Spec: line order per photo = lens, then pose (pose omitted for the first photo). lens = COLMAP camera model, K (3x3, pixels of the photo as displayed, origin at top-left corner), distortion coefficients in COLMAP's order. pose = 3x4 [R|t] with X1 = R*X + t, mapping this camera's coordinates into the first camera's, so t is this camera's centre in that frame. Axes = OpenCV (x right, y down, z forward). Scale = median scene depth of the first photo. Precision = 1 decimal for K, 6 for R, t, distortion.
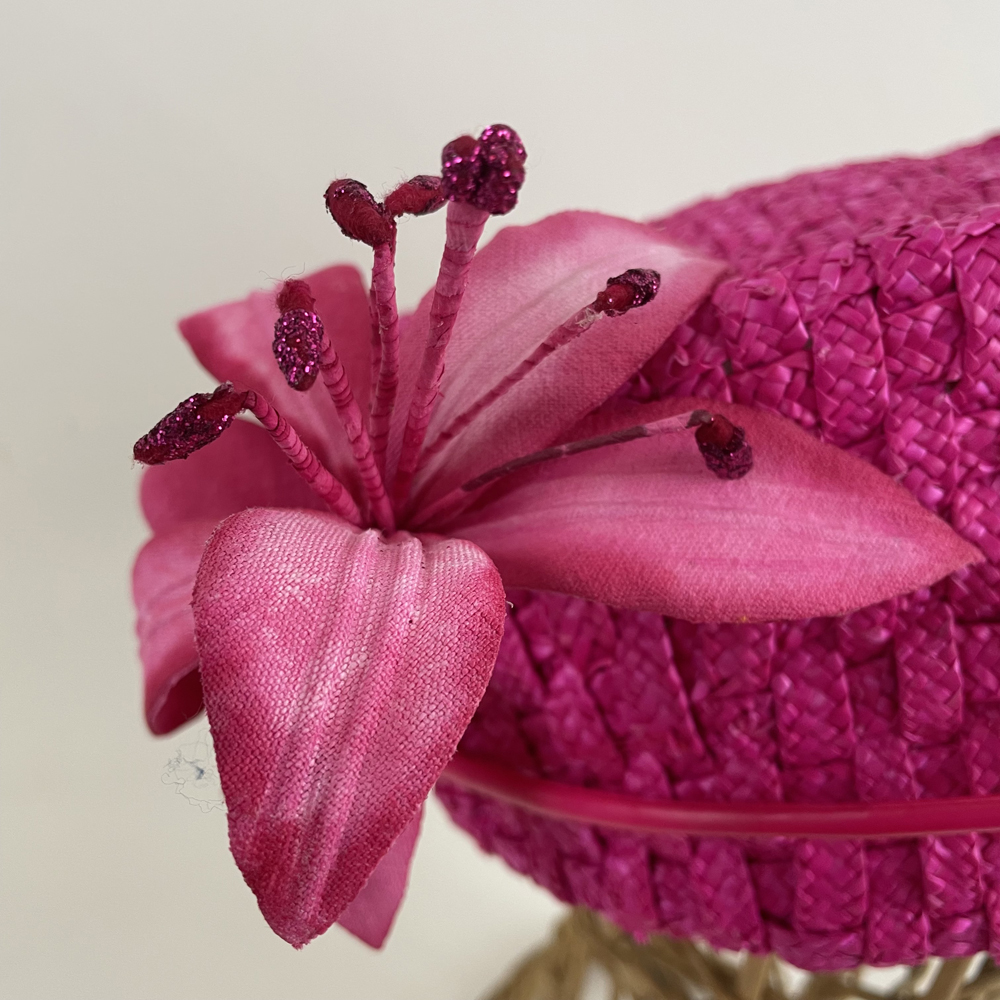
lens RADIAL K [[1051.2, 0, 500.0], [0, 1051.2, 500.0], [0, 0, 1]] dist [0.084195, -0.271748]
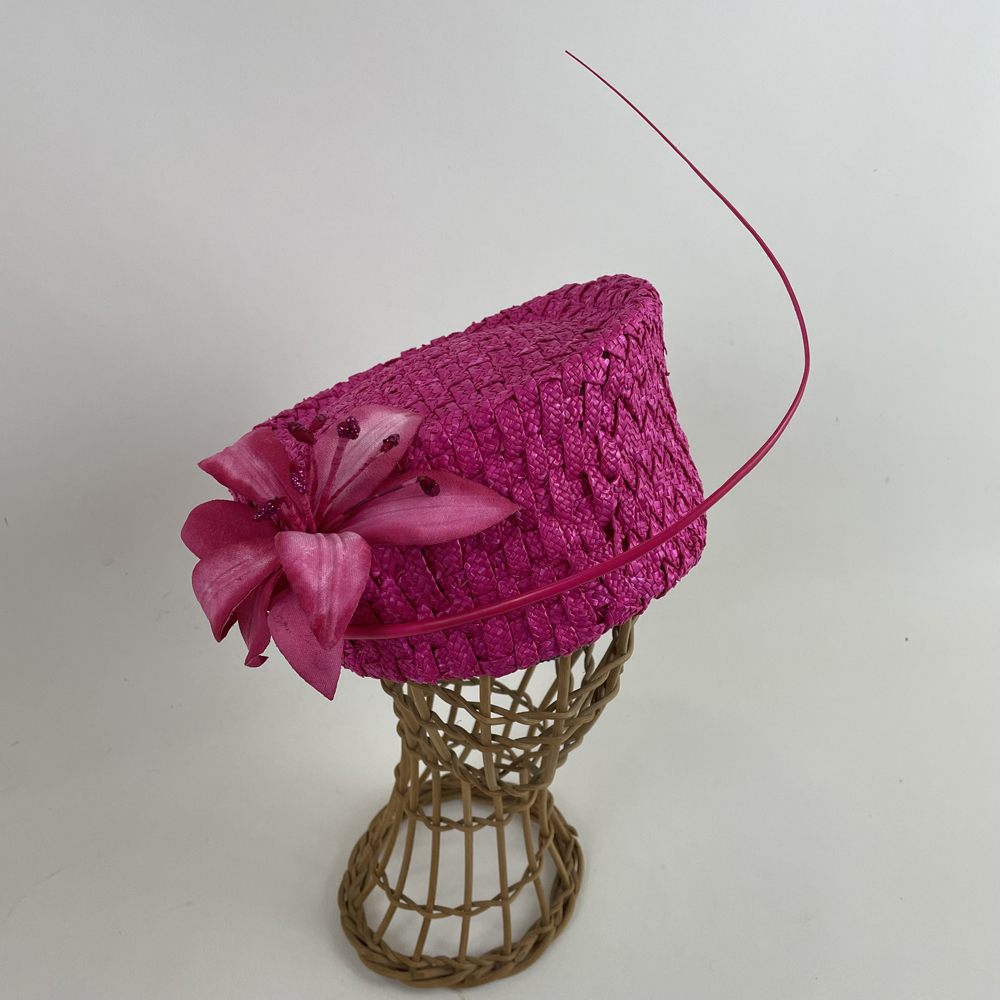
lens RADIAL K [[1015.5, 0, 500.0], [0, 1015.5, 500.0], [0, 0, 1]] dist [0.146736, -0.244858]
pose [[0.961714, -0.162271, 0.220849, -0.226362], [0.163103, 0.986501, 0.014591, -0.020276], [-0.220235, 0.021989, 0.975199, -1.760171]]
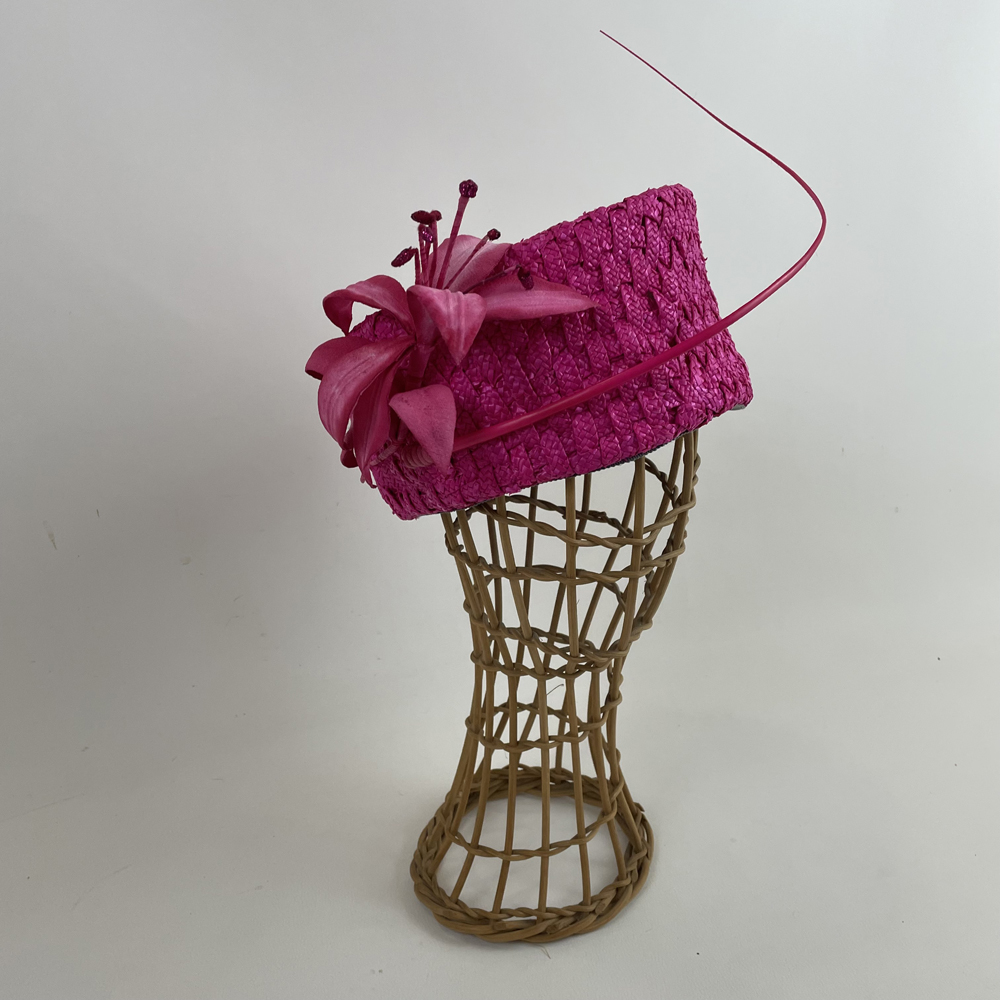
lens RADIAL K [[1015.5, 0, 500.0], [0, 1015.5, 500.0], [0, 0, 1]] dist [0.146736, -0.244858]
pose [[0.951633, -0.140569, 0.273195, -0.871494], [0.209315, 0.947538, -0.241575, 1.399692], [-0.224904, 0.287075, 0.931132, -1.882359]]
